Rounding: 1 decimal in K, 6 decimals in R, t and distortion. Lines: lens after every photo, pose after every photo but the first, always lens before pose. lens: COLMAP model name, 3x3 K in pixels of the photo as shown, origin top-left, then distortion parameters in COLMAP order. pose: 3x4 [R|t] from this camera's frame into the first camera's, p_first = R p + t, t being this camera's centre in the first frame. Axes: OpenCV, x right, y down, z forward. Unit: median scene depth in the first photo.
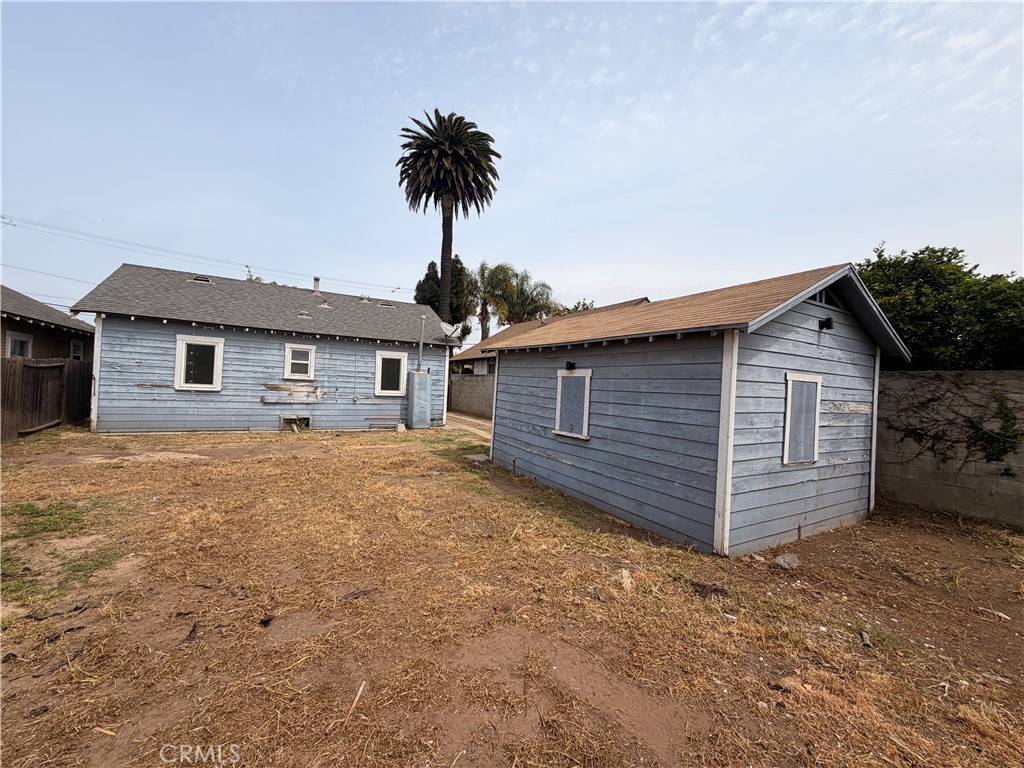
lens RADIAL K [[408.8, 0, 506.6], [0, 408.8, 388.6], [0, 0, 1]] dist [0.000540, -0.000276]
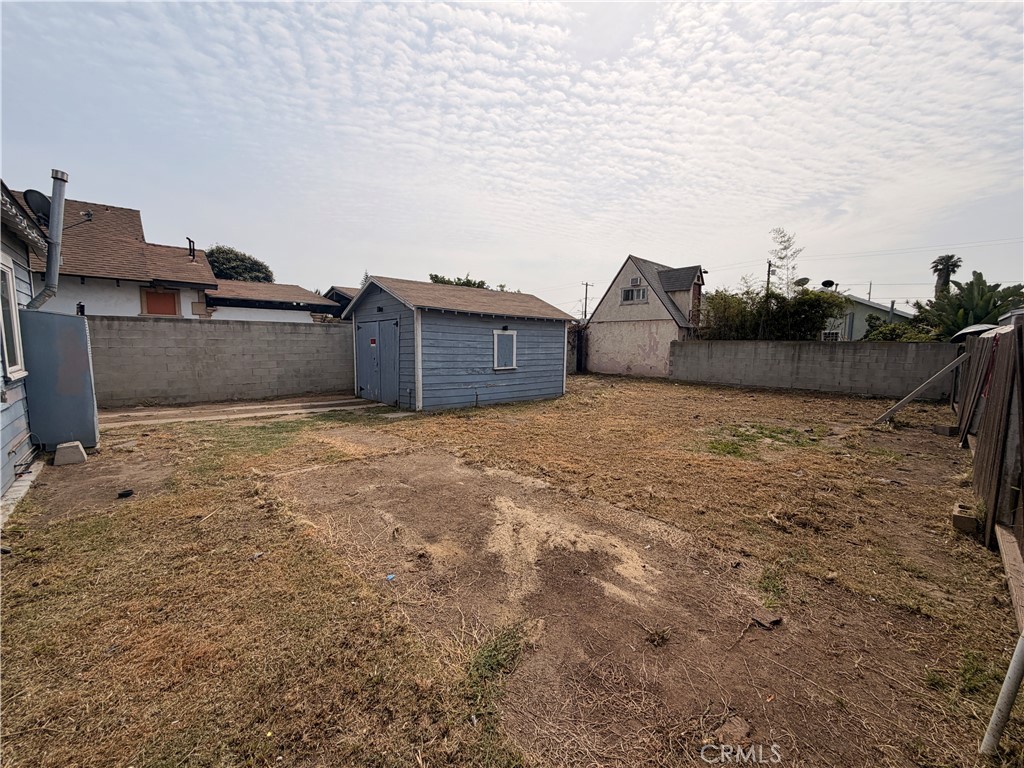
lens RADIAL K [[408.8, 0, 510.8], [0, 408.8, 392.3], [0, 0, 1]] dist [0.000540, -0.000276]
pose [[-0.236098, -0.164251, 0.957747, -0.806626], [-0.012675, 0.986048, 0.165980, -0.039398], [-0.971647, 0.027049, -0.234886, 0.727793]]
